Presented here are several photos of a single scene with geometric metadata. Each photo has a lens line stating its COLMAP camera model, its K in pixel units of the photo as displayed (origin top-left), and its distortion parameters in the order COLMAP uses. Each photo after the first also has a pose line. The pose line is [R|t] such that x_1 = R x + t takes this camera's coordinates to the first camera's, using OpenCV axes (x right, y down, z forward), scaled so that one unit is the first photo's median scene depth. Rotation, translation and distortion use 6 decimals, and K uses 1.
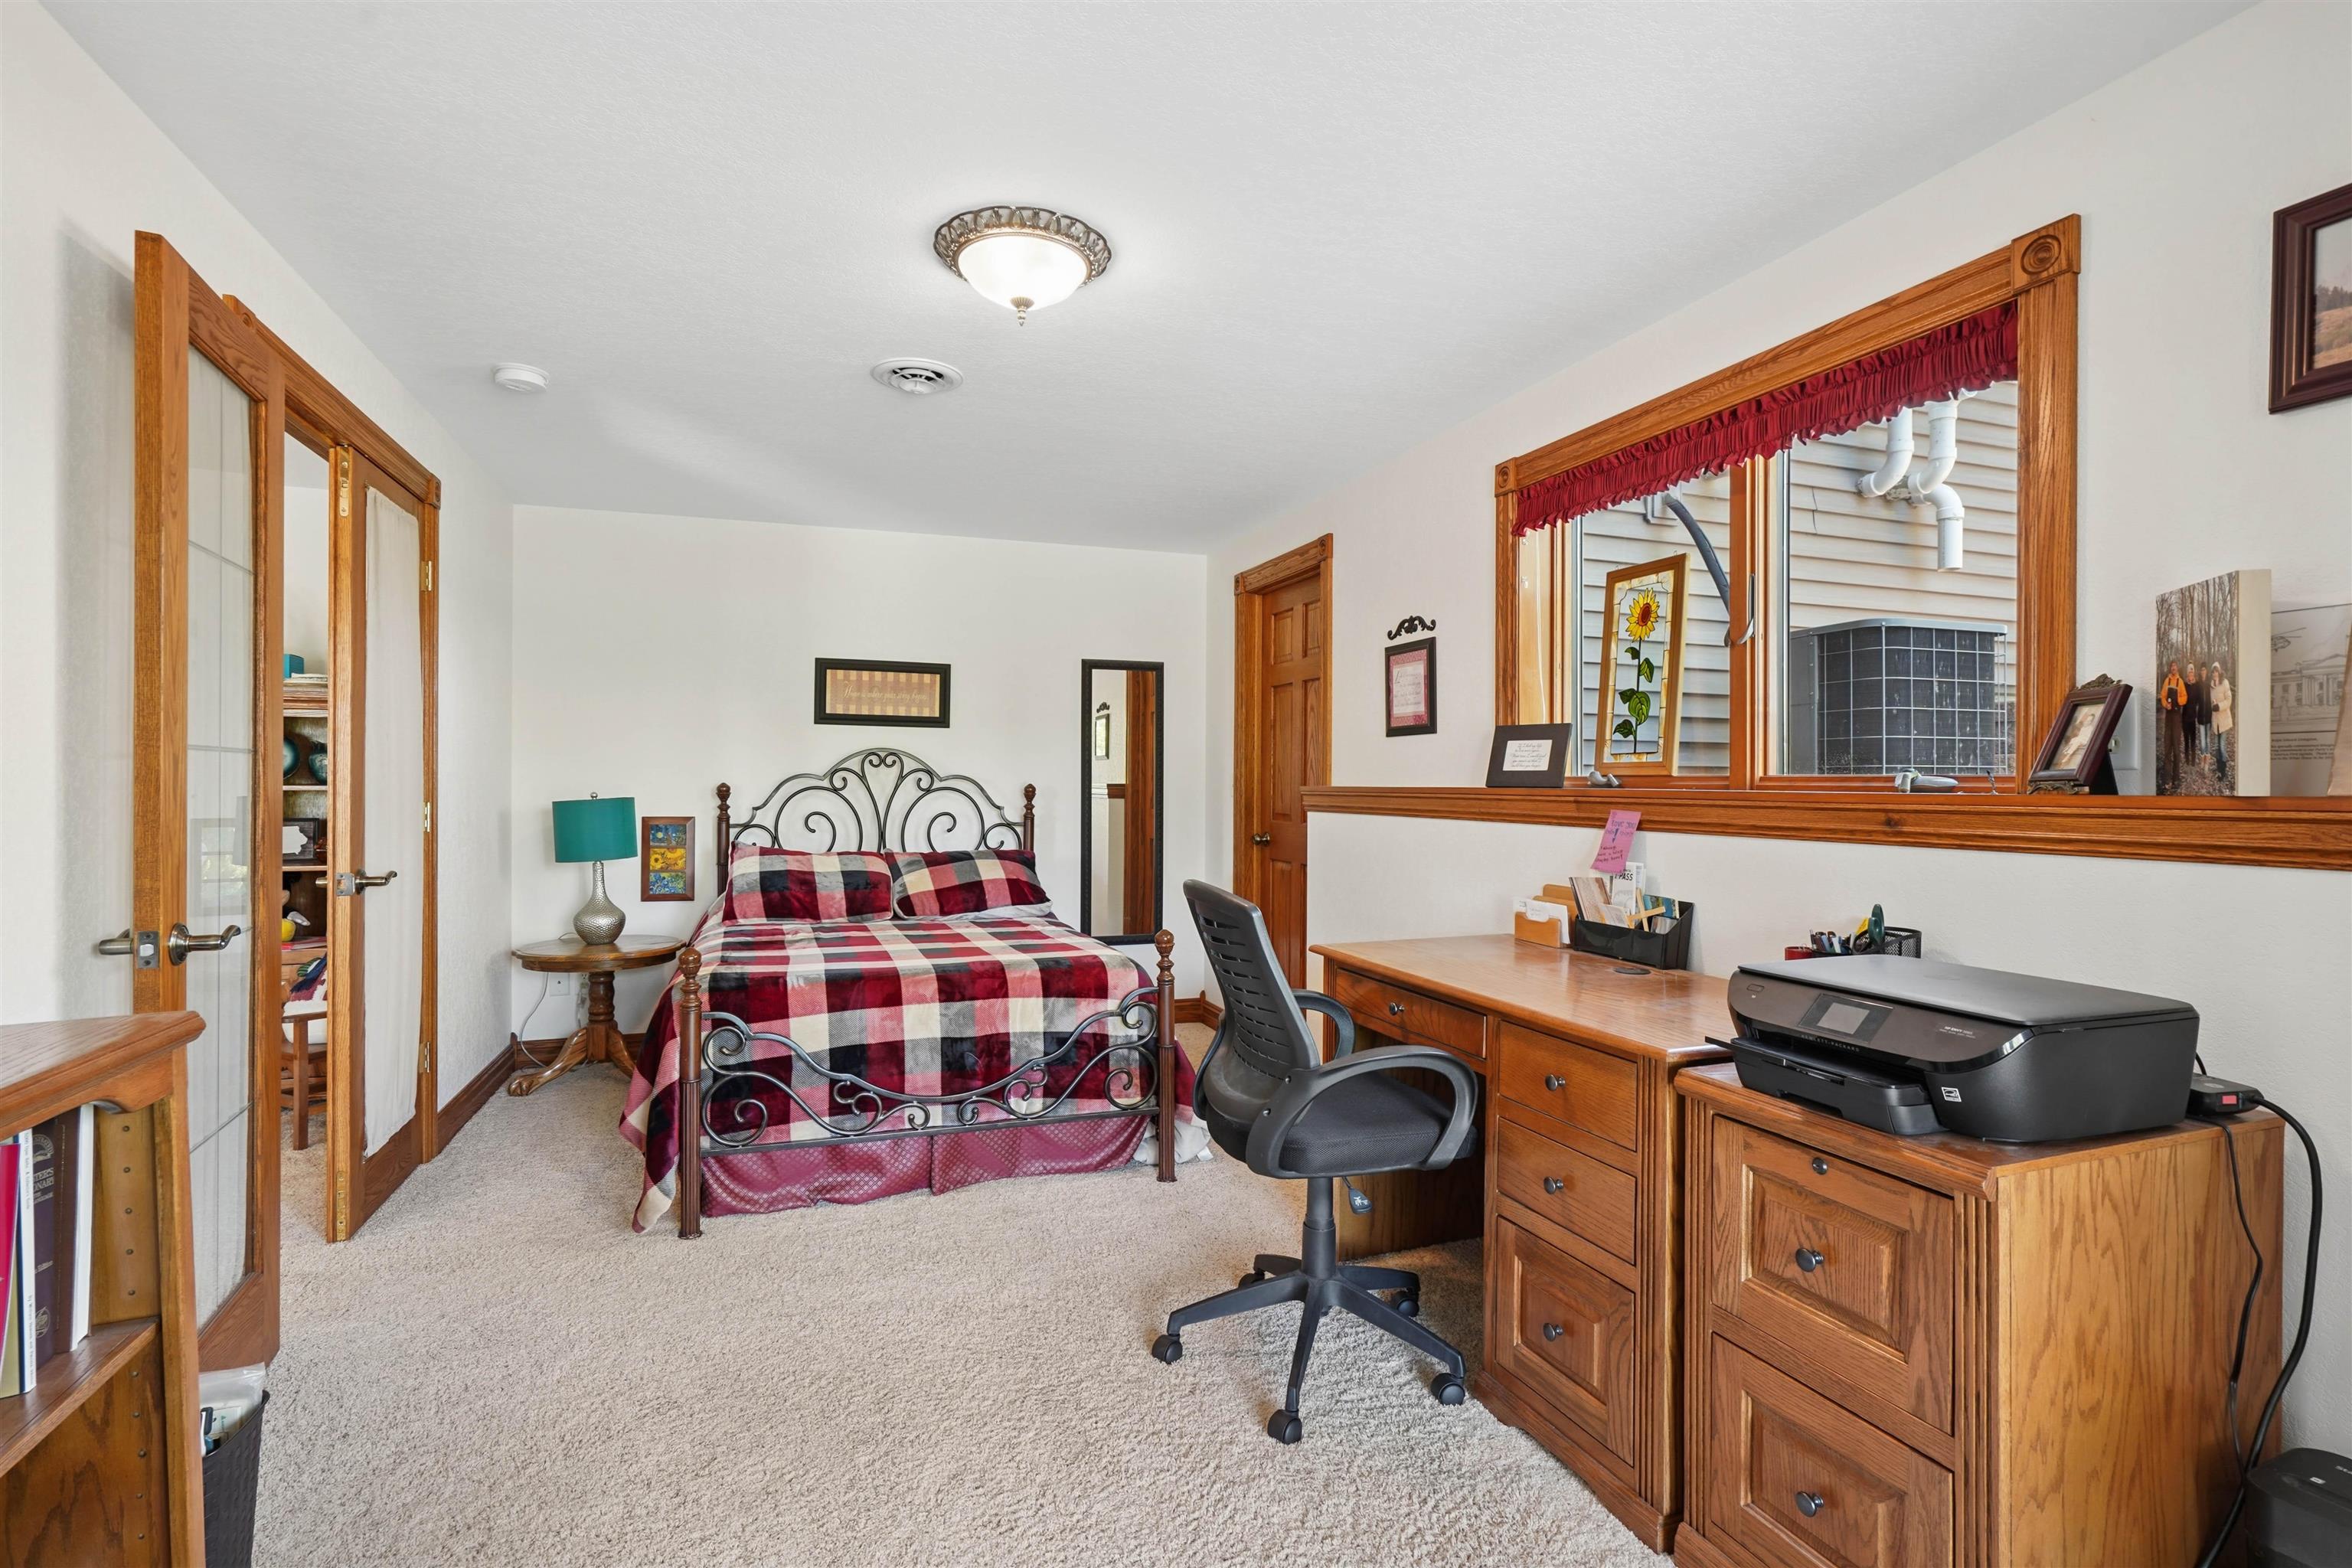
lens RADIAL K [[1098.2, 0, 1174.7], [0, 1098.2, 787.3], [0, 0, 1]] dist [-0.004334, 0.000781]
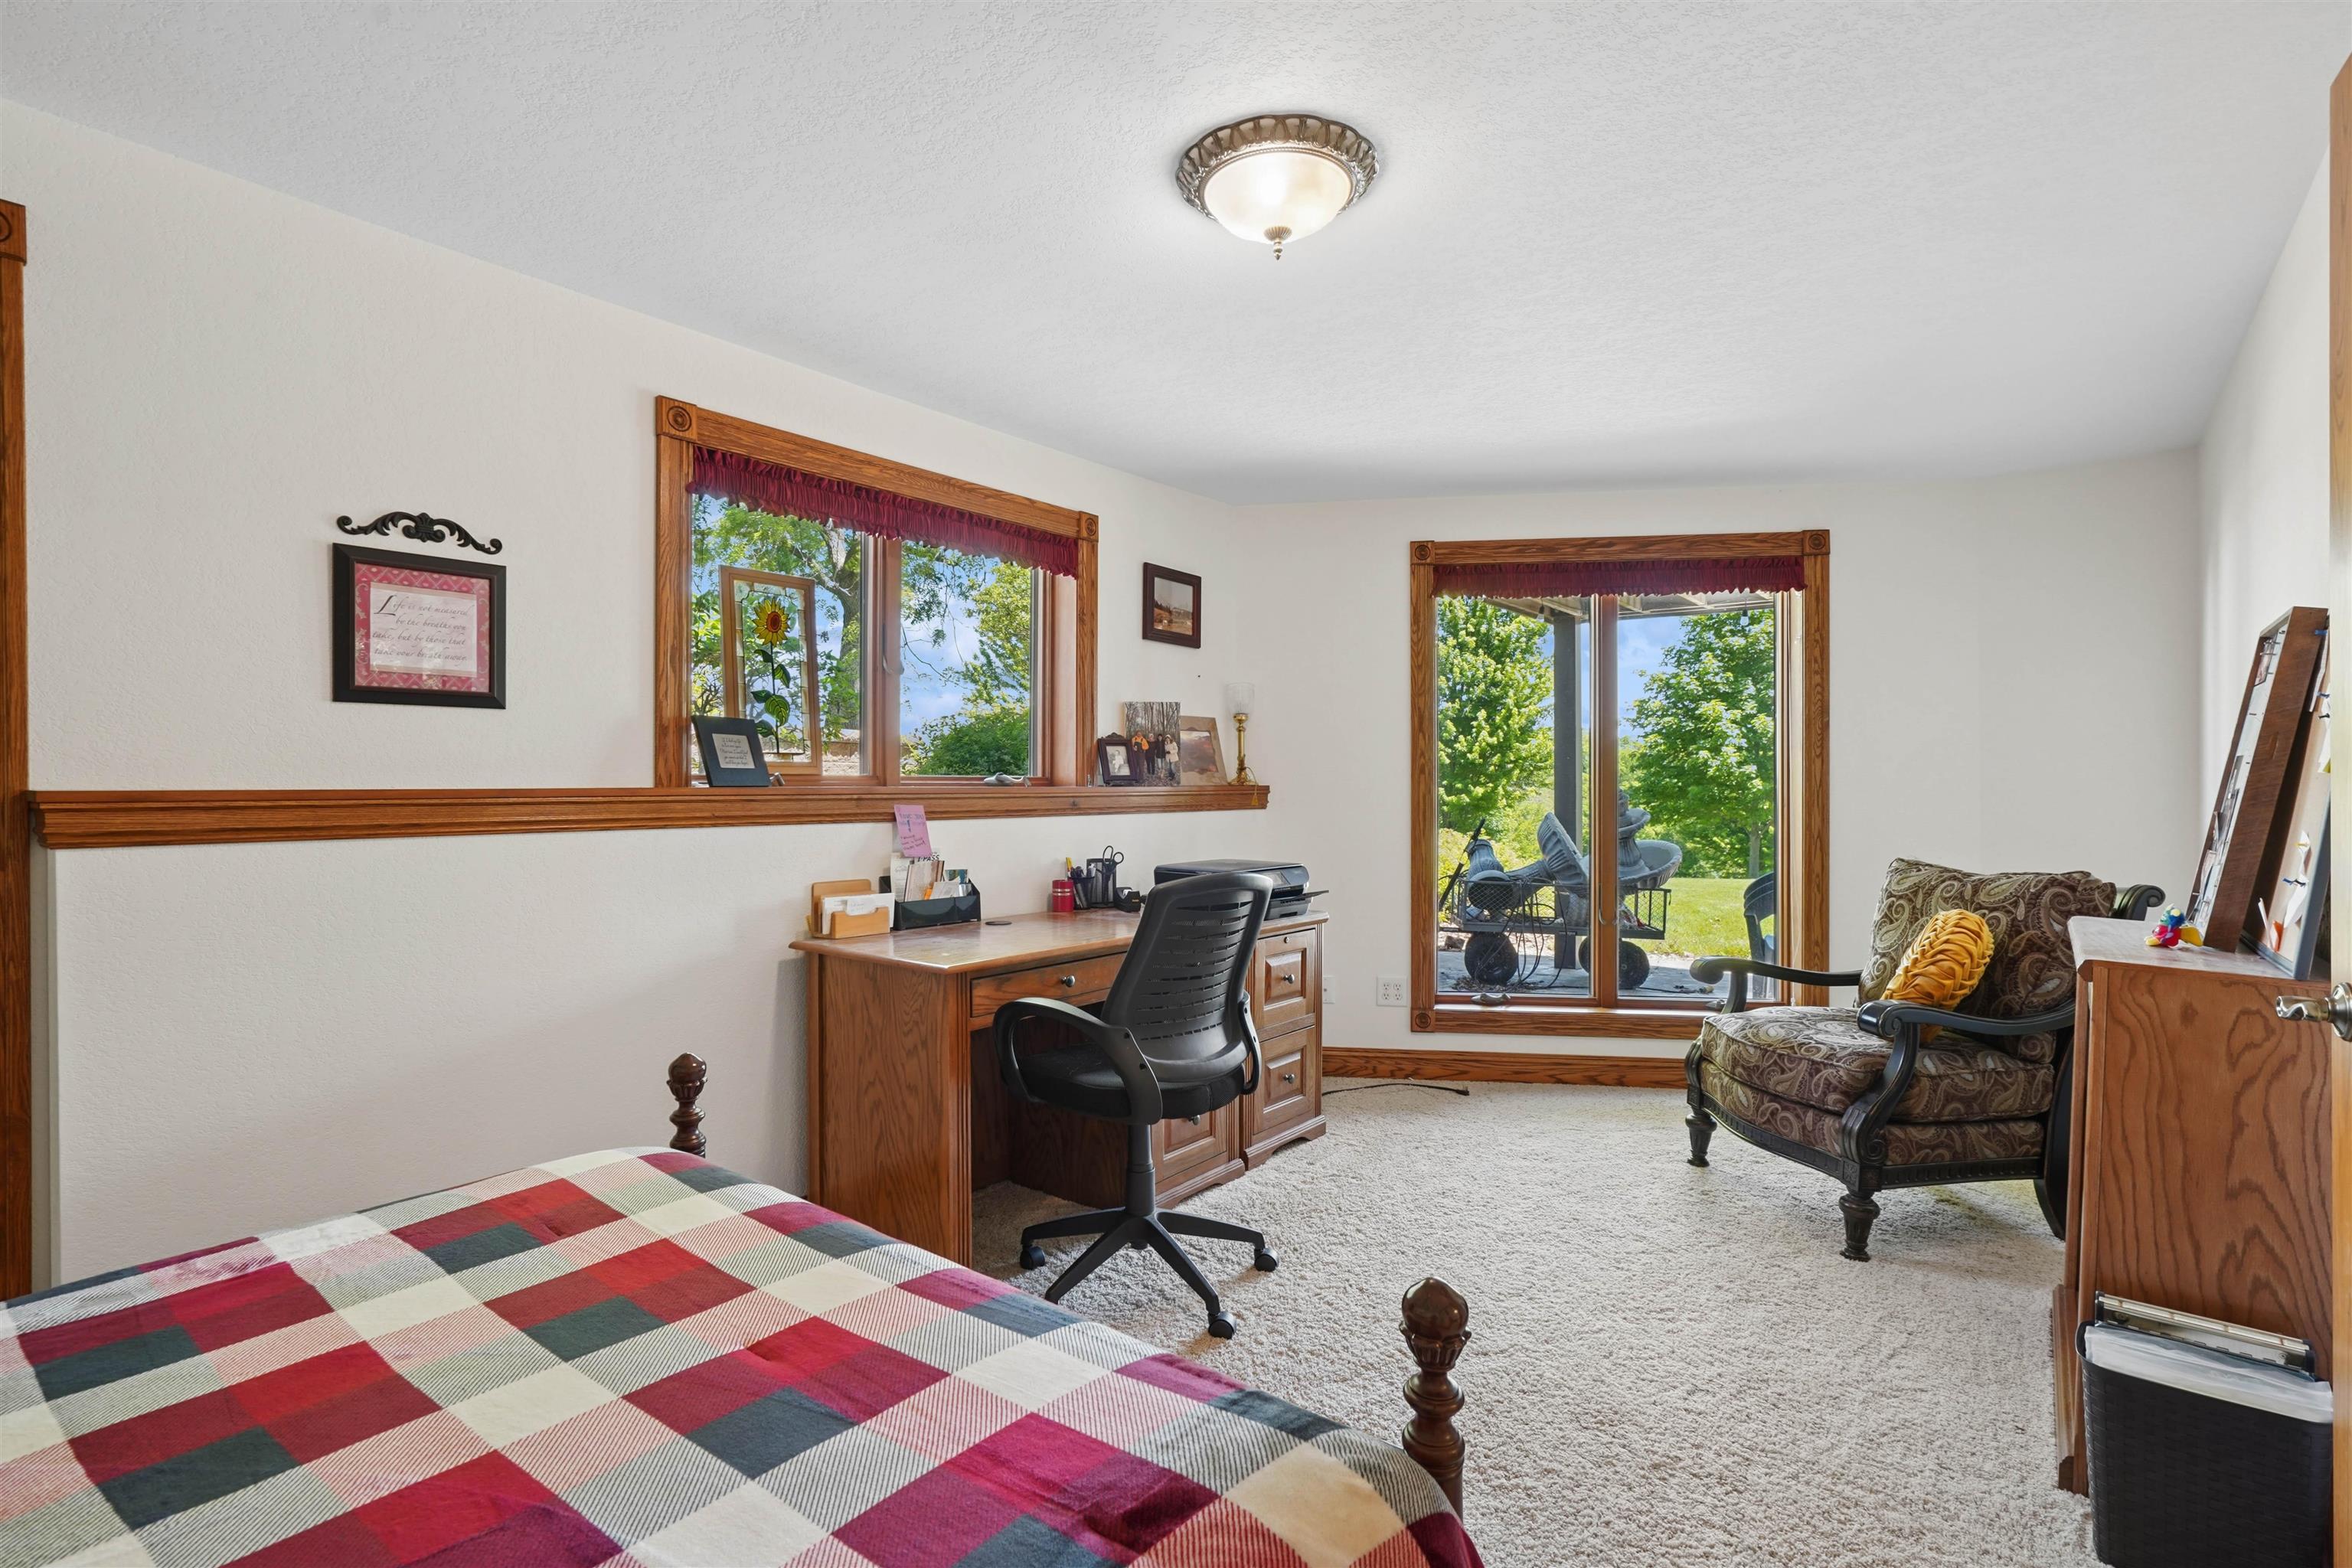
lens RADIAL K [[1098.2, 0, 1171.1], [0, 1098.2, 780.2], [0, 0, 1]] dist [-0.004334, 0.000781]
pose [[-0.511586, -0.011017, 0.859161, -0.594310], [-0.004729, 0.999939, 0.010006, -0.014627], [-0.859219, 0.001056, -0.511607, 1.060071]]
